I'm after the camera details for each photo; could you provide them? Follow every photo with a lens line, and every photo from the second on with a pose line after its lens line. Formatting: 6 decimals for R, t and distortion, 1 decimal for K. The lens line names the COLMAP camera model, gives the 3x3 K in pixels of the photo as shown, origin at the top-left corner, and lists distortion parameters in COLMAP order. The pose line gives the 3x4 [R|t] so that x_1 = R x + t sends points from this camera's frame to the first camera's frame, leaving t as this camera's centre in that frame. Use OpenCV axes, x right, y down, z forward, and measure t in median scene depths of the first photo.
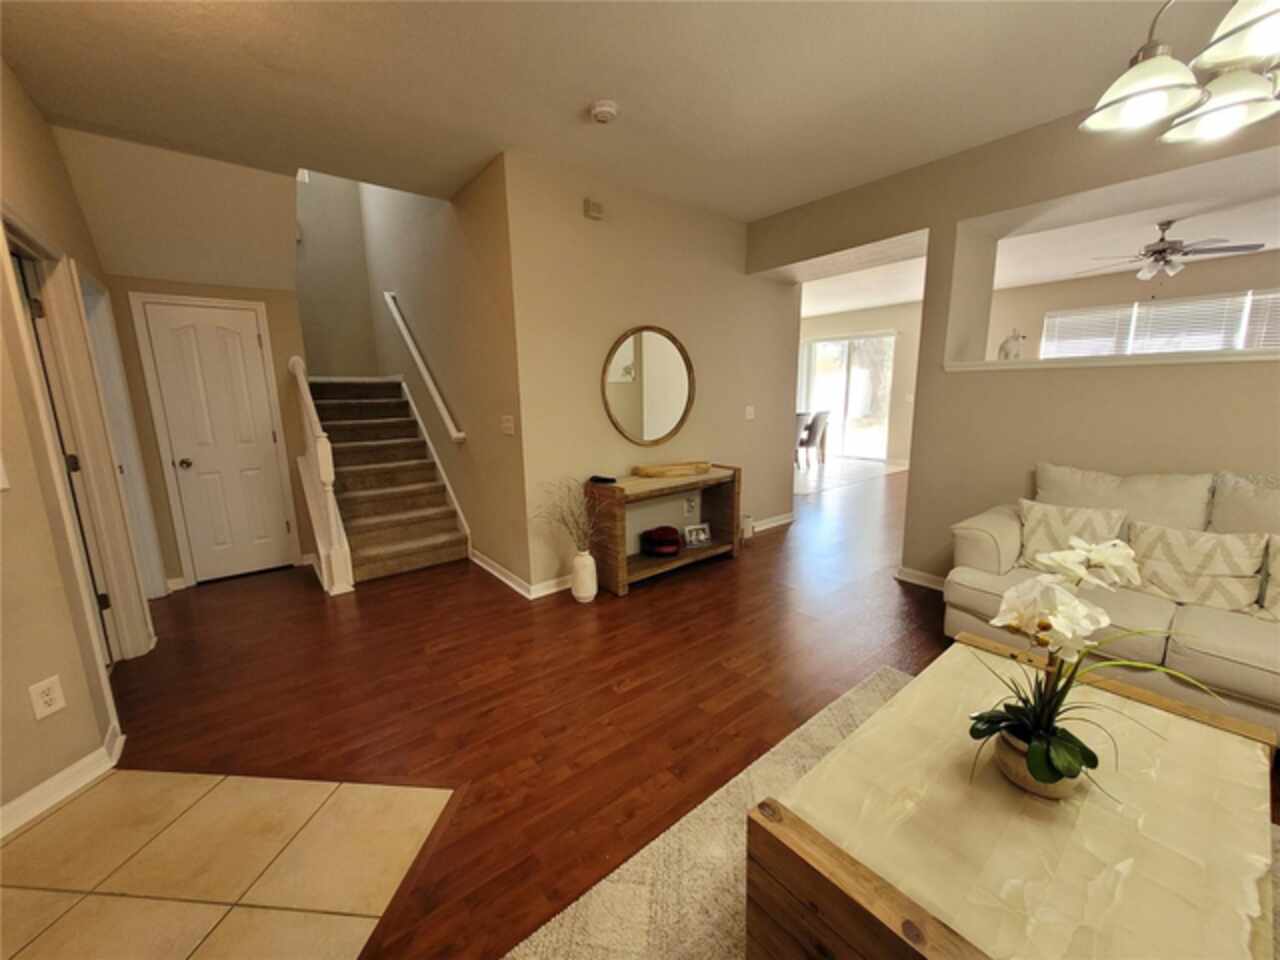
lens RADIAL K [[495.0, 0, 641.8], [0, 495.0, 479.0], [0, 0, 1]] dist [0.003384, -0.000267]
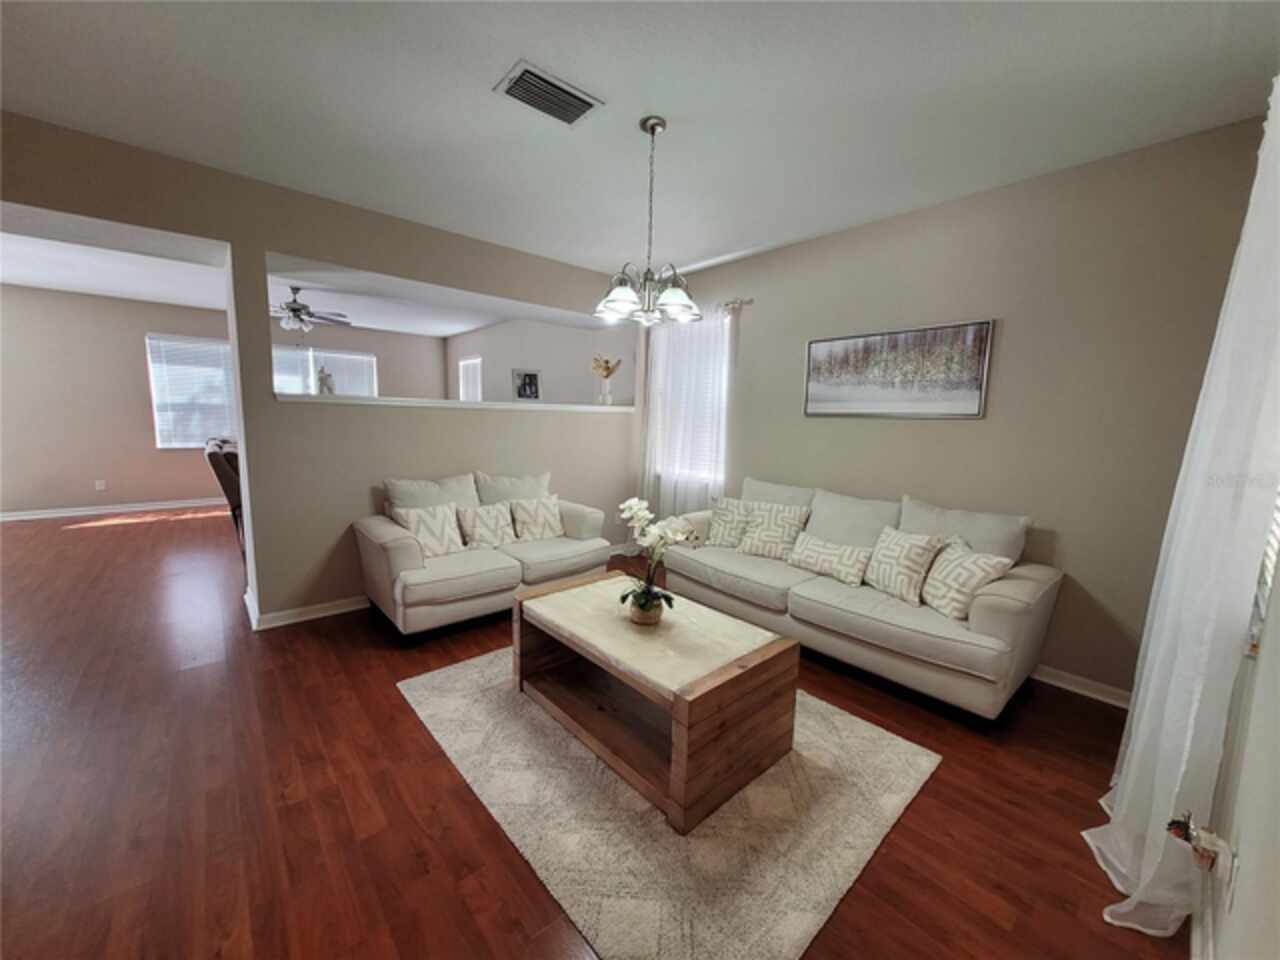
lens RADIAL K [[495.6, 0, 632.9], [0, 495.6, 481.1], [0, 0, 1]] dist [0.007913, -0.000506]
pose [[-0.038611, -0.115395, 0.992569, -0.561267], [0.156757, 0.980312, 0.120068, -0.098998], [-0.986882, 0.160228, -0.019762, 0.490806]]
